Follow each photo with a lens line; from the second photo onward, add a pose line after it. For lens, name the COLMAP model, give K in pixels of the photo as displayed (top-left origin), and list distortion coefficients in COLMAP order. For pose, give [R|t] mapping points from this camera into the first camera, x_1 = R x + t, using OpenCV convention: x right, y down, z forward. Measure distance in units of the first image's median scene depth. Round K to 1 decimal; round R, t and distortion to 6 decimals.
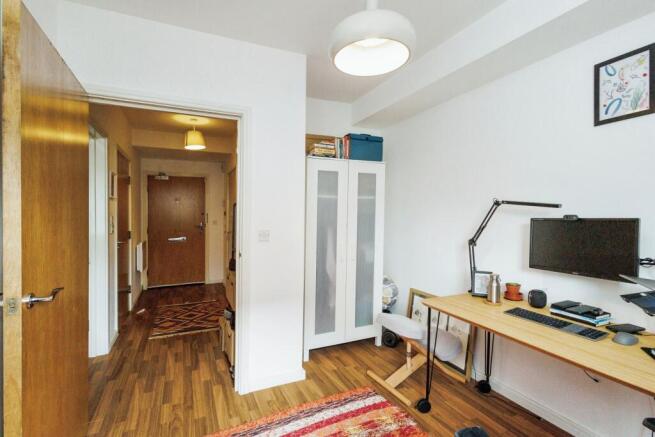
lens RADIAL K [[307.2, 0, 324.9], [0, 307.2, 213.1], [0, 0, 1]] dist [0.011423, -0.000764]
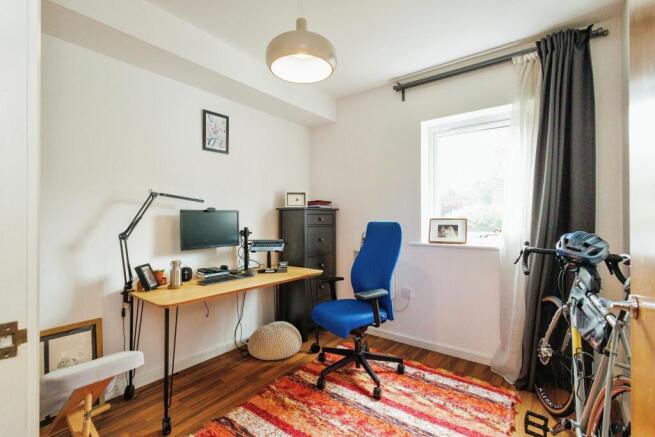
lens RADIAL K [[307.2, 0, 324.9], [0, 307.2, 213.1], [0, 0, 1]] dist [0.011423, -0.000764]
pose [[-0.473922, 0.006853, 0.880540, -0.666969], [-0.009301, 0.999875, -0.012787, 0.039549], [-0.880518, -0.014250, -0.473799, 1.069016]]
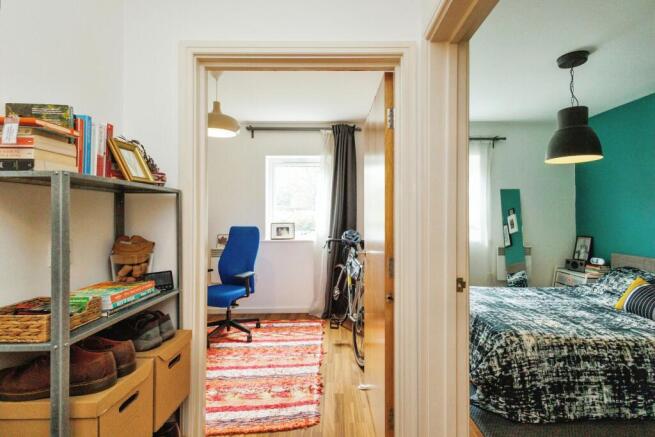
lens RADIAL K [[307.2, 0, 324.9], [0, 307.2, 213.1], [0, 0, 1]] dist [0.011423, -0.000764]
pose [[-0.894340, 0.002966, 0.447378, -1.110238], [-0.003265, 0.999908, -0.013156, -0.035485], [-0.447376, -0.013226, -0.894248, 2.227620]]
